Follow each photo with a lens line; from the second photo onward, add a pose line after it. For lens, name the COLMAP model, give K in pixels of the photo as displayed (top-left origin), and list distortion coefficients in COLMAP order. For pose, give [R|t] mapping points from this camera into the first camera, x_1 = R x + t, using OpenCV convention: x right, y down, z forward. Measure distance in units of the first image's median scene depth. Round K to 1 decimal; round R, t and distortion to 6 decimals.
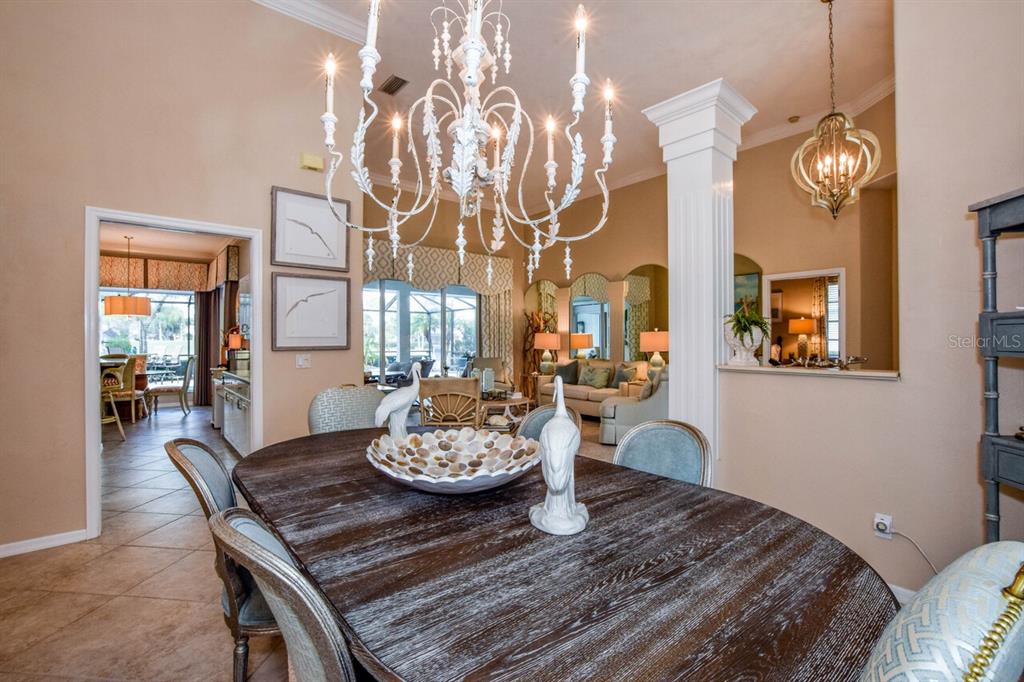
lens RADIAL K [[462.1, 0, 512.0], [0, 462.1, 341.0], [0, 0, 1]] dist [-0.030029, 0.000142]
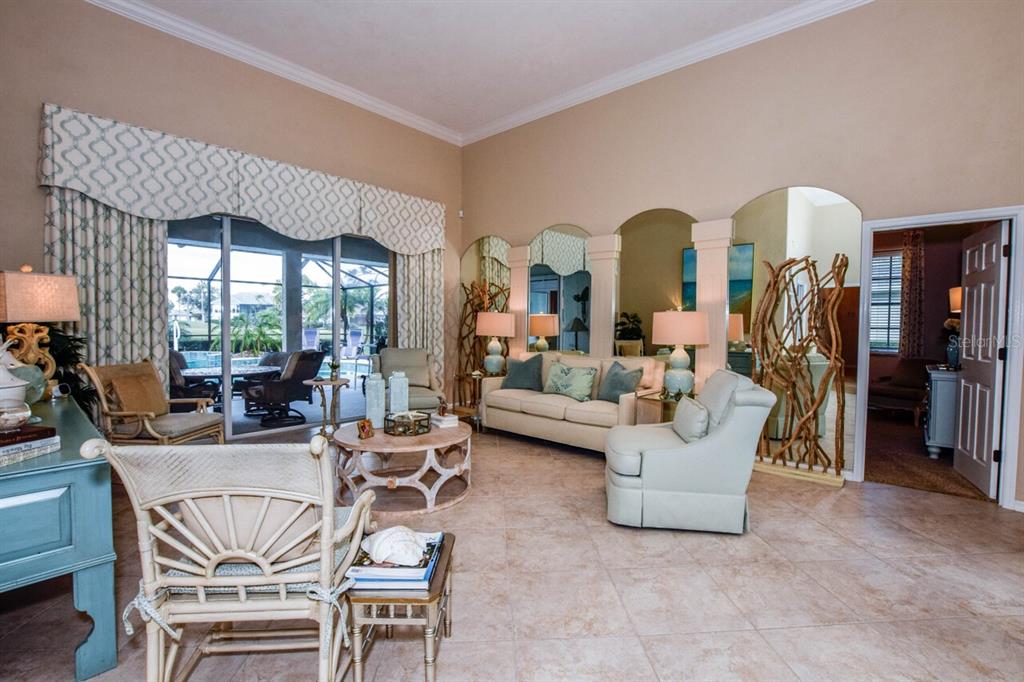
lens RADIAL K [[454.1, 0, 515.3], [0, 454.1, 337.2], [0, 0, 1]] dist [-0.029004, 0.006144]
pose [[0.988017, 0.008445, 0.154113, 0.003198], [-0.013046, 0.999498, 0.028869, -0.000946], [-0.153792, -0.030533, 0.987631, 0.331947]]
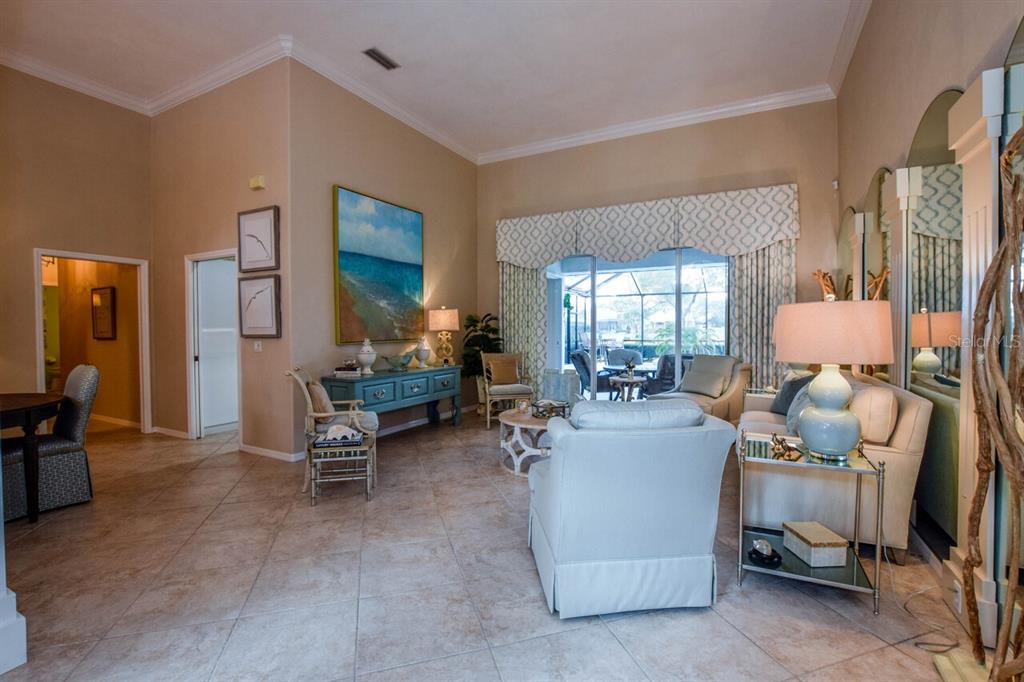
lens RADIAL K [[454.1, 0, 515.3], [0, 454.1, 337.2], [0, 0, 1]] dist [-0.029004, 0.006144]
pose [[0.384862, 0.021111, -0.922733, 0.407328], [-0.000634, 0.999744, 0.022609, -0.003733], [0.922974, -0.008116, 0.384777, 0.507493]]
